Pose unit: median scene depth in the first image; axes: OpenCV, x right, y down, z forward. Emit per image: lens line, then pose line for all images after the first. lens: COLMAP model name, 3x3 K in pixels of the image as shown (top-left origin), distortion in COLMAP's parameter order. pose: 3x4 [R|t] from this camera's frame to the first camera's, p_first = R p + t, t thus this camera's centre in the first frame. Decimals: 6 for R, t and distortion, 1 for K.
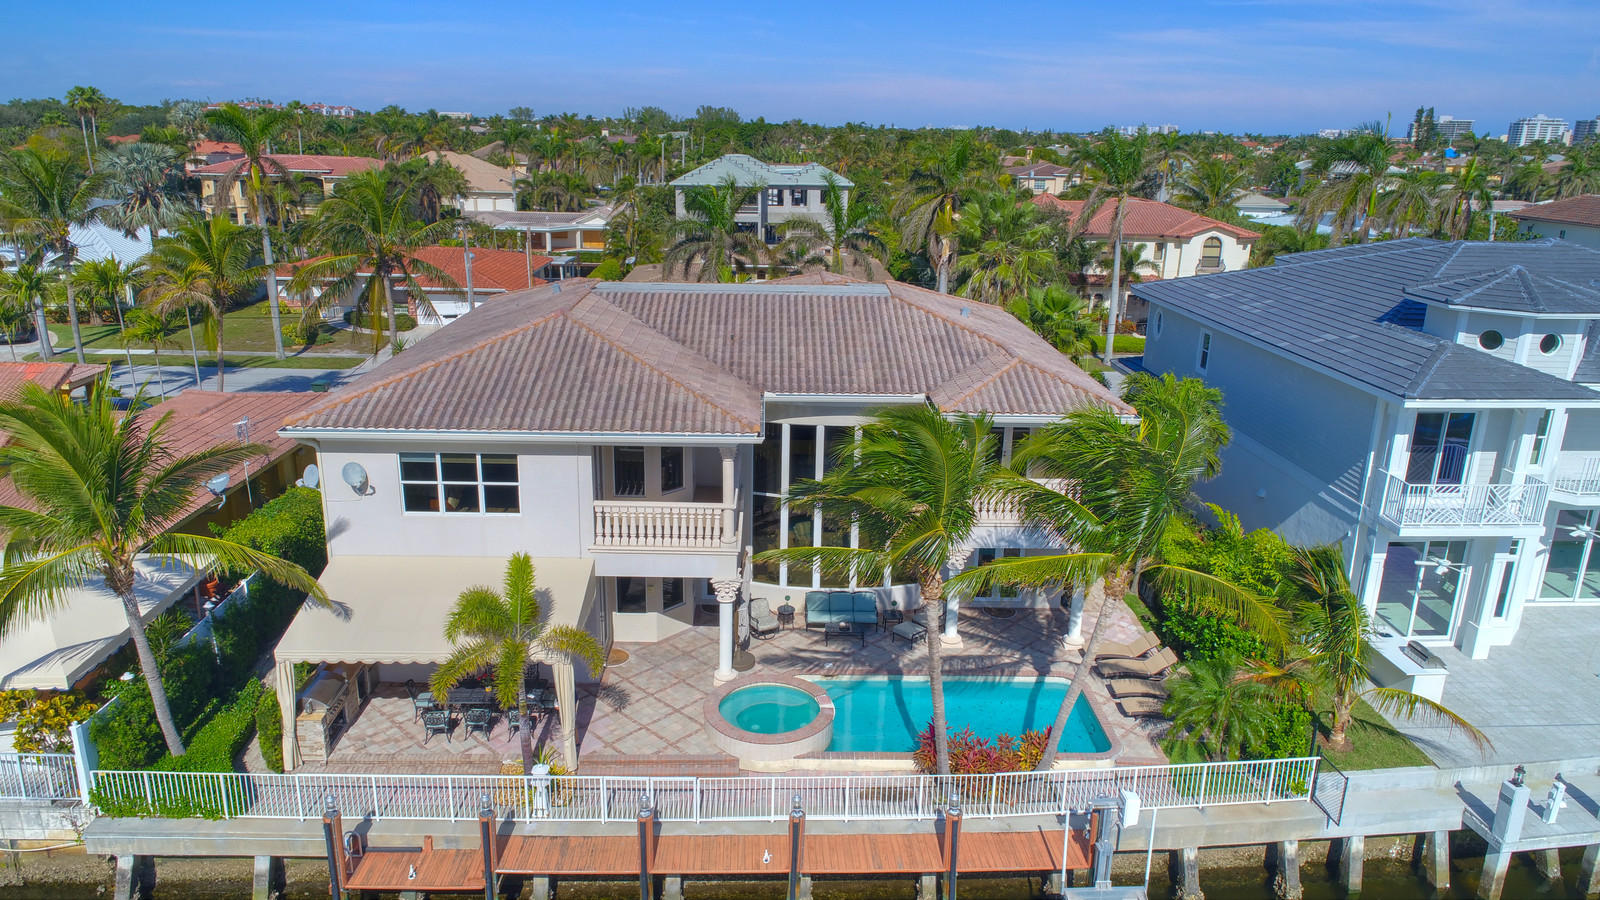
lens RADIAL K [[1106.5, 0, 804.3], [0, 1106.5, 453.4], [0, 0, 1]] dist [0.006630, -0.001854]
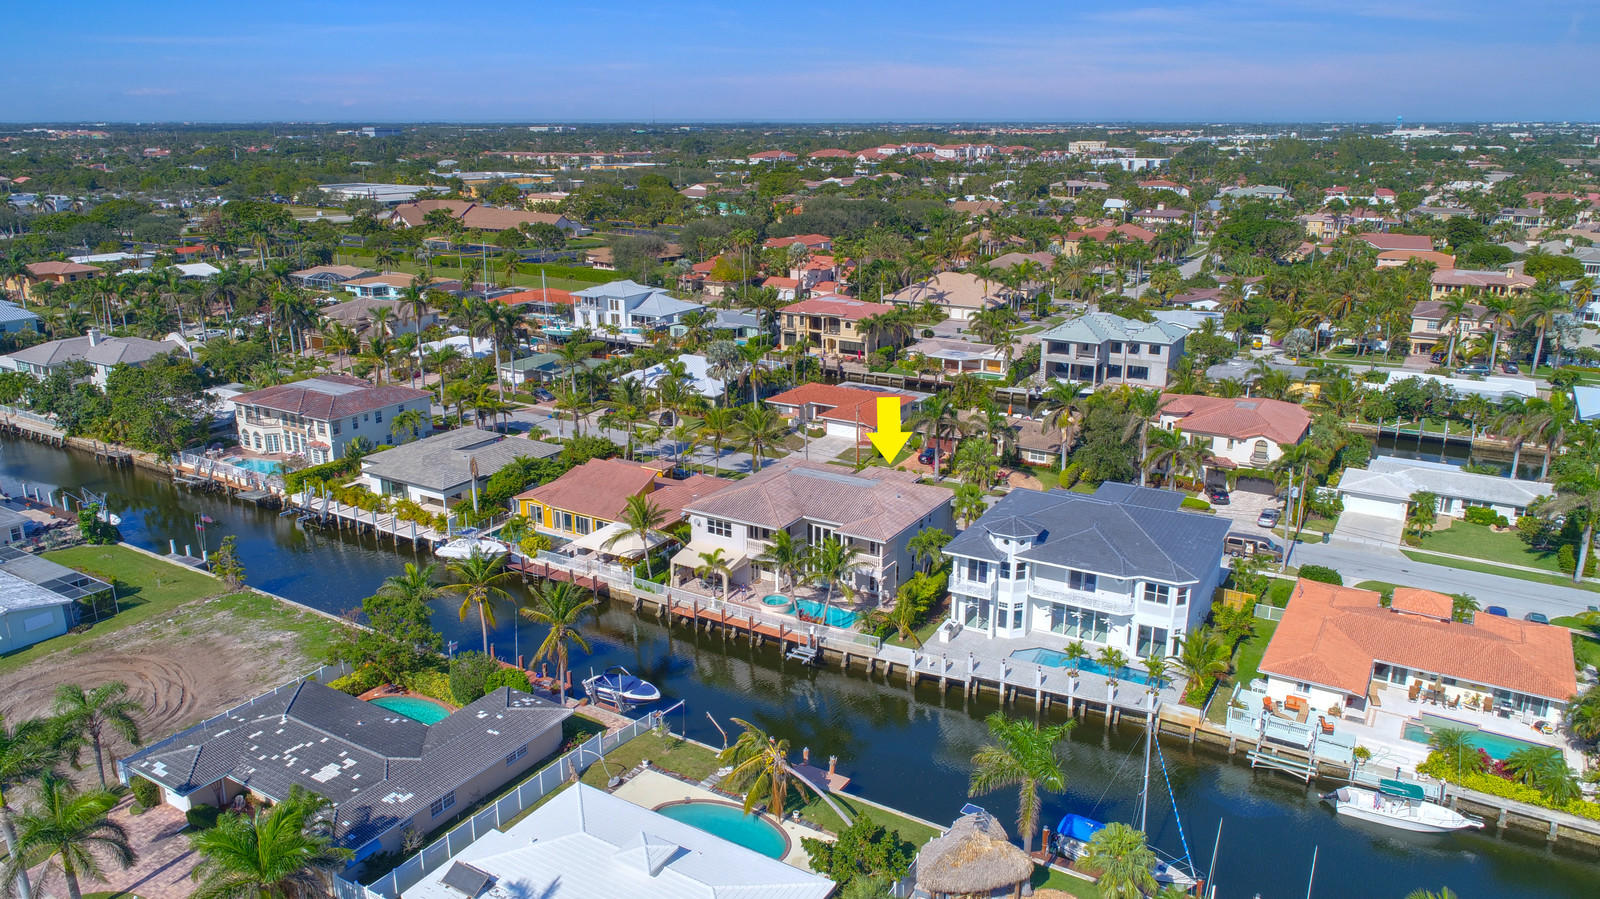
lens RADIAL K [[1106.5, 0, 804.3], [0, 1106.5, 452.9], [0, 0, 1]] dist [0.006630, -0.001854]
pose [[0.837880, 0.134472, -0.529031, 2.047248], [-0.138253, 0.989859, 0.032642, -0.419232], [0.528056, 0.045790, 0.847974, -2.254312]]
